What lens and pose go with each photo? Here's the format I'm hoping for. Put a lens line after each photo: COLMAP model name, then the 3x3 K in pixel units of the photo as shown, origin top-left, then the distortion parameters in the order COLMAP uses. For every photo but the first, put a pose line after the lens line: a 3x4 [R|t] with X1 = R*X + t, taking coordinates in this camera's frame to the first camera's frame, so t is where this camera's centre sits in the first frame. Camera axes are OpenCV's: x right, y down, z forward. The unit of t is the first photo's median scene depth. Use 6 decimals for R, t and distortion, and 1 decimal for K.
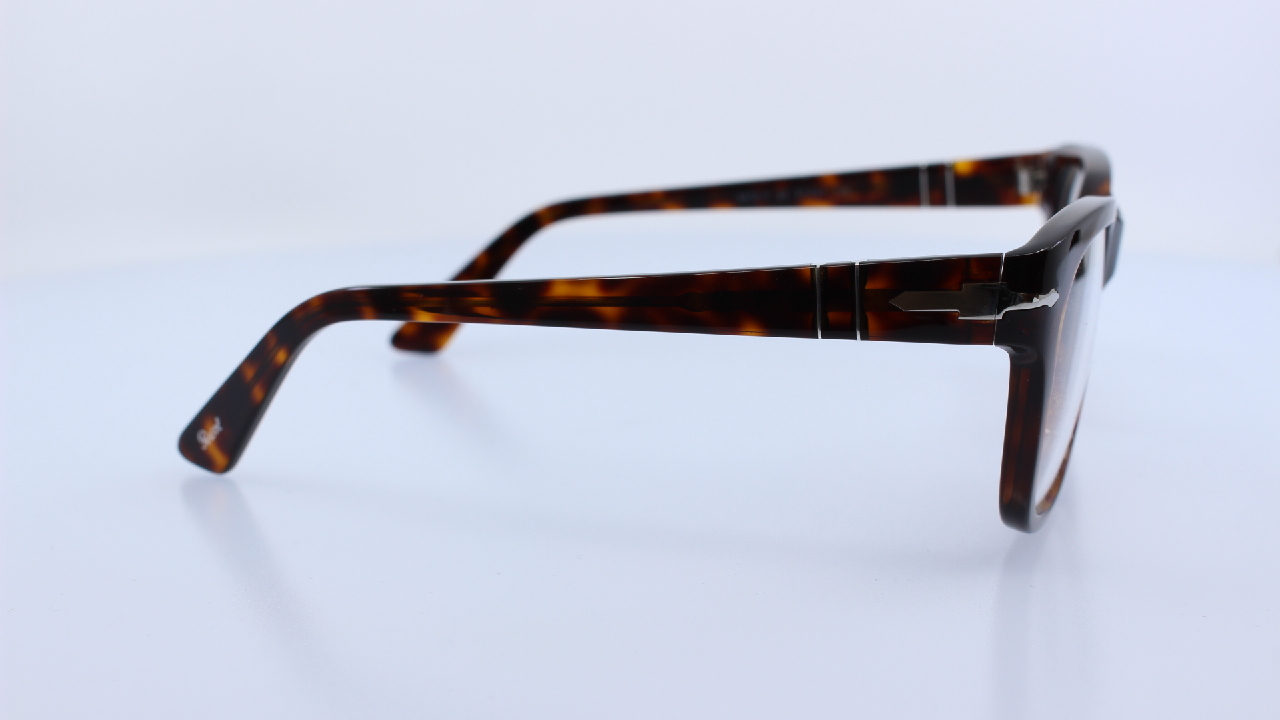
lens RADIAL K [[1661.6, 0, 640.0], [0, 1661.6, 360.0], [0, 0, 1]] dist [-0.090630, 0.055481]
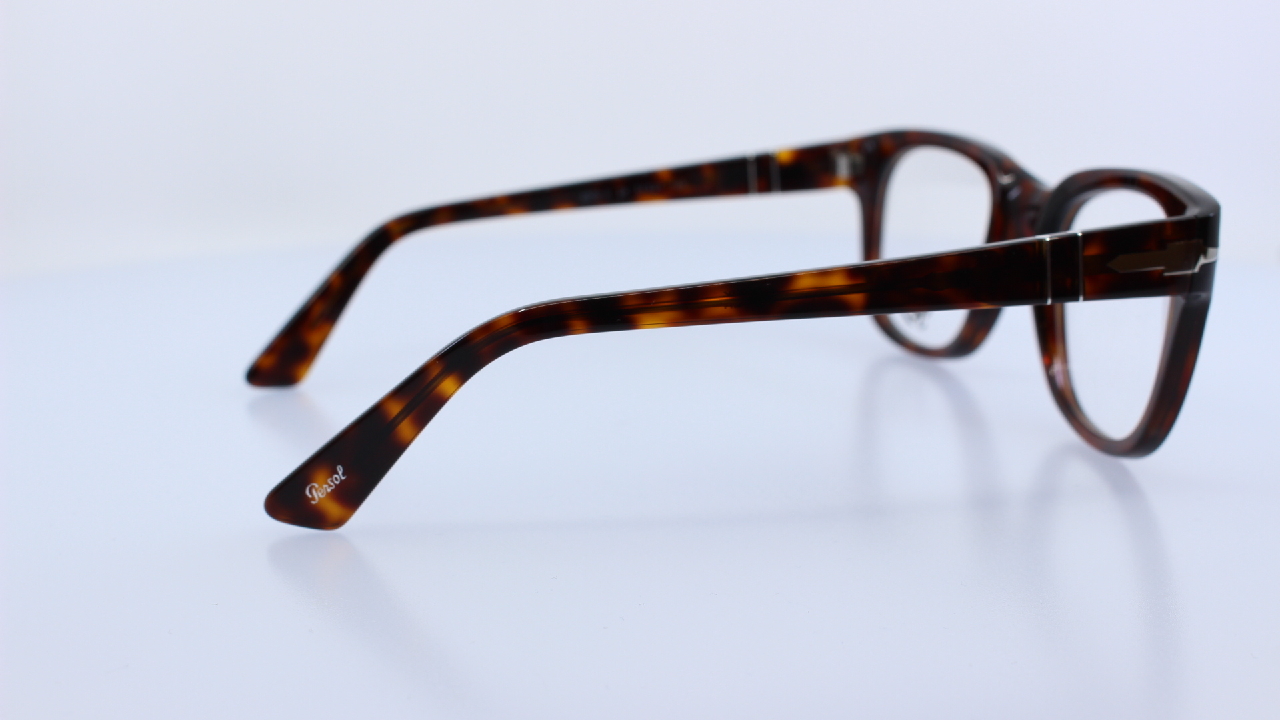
lens RADIAL K [[1661.6, 0, 640.0], [0, 1661.6, 360.0], [0, 0, 1]] dist [-0.090630, 0.055481]
pose [[0.869218, -0.104360, 0.483289, -0.421402], [0.107051, 0.994008, 0.022107, -0.018564], [-0.482700, 0.032521, 0.875182, 0.105647]]
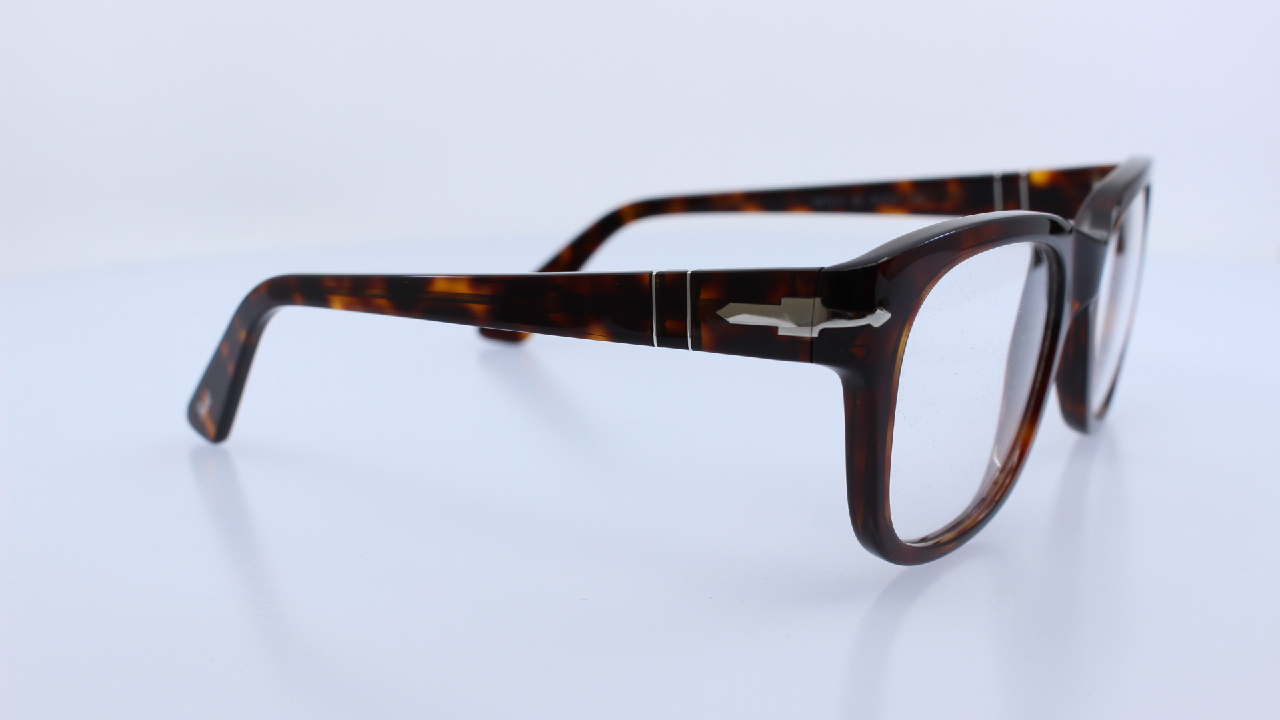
lens RADIAL K [[1661.6, 0, 640.0], [0, 1661.6, 360.0], [0, 0, 1]] dist [-0.090630, 0.055481]
pose [[0.965448, 0.057990, -0.254061, 0.221019], [-0.057107, 0.998309, 0.010855, -0.009592], [0.254260, 0.004029, 0.967127, 0.028353]]
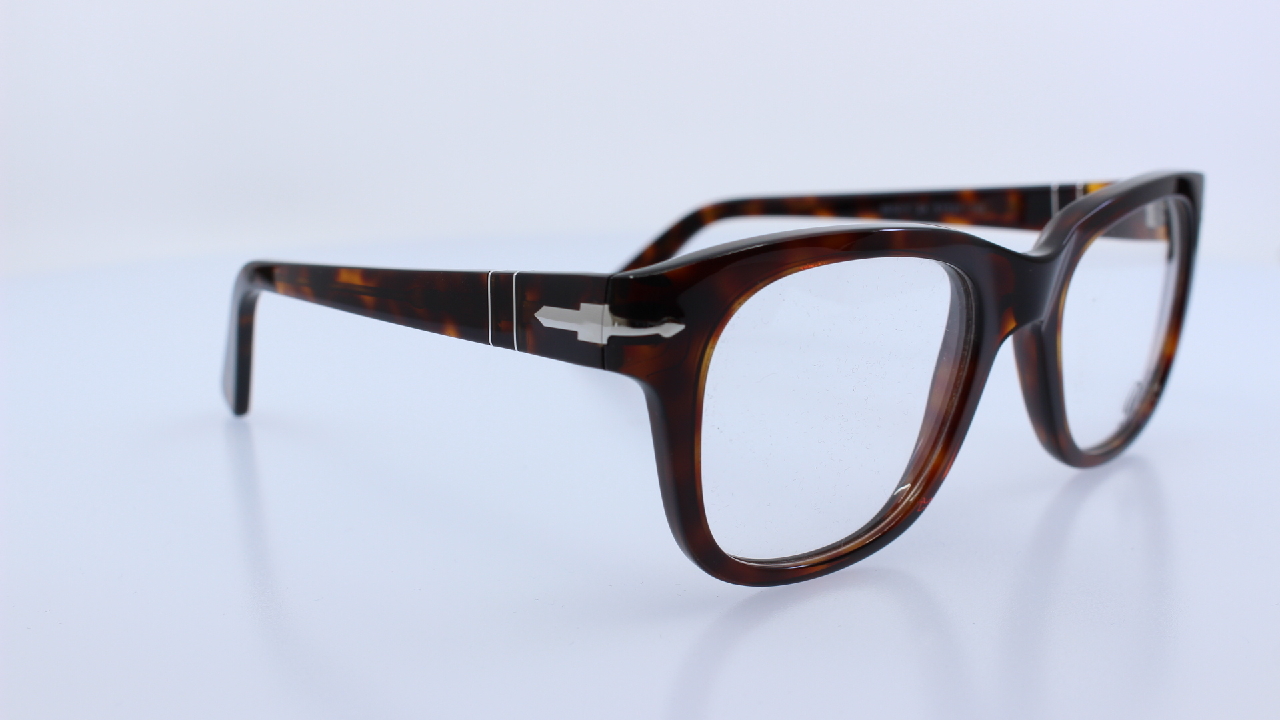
lens RADIAL K [[1661.6, 0, 640.0], [0, 1661.6, 360.0], [0, 0, 1]] dist [-0.090630, 0.055481]
pose [[0.864714, 0.111736, -0.489678, 0.427223], [-0.108190, 0.993491, 0.035646, -0.031375], [0.490474, 0.022155, 0.871174, 0.111587]]
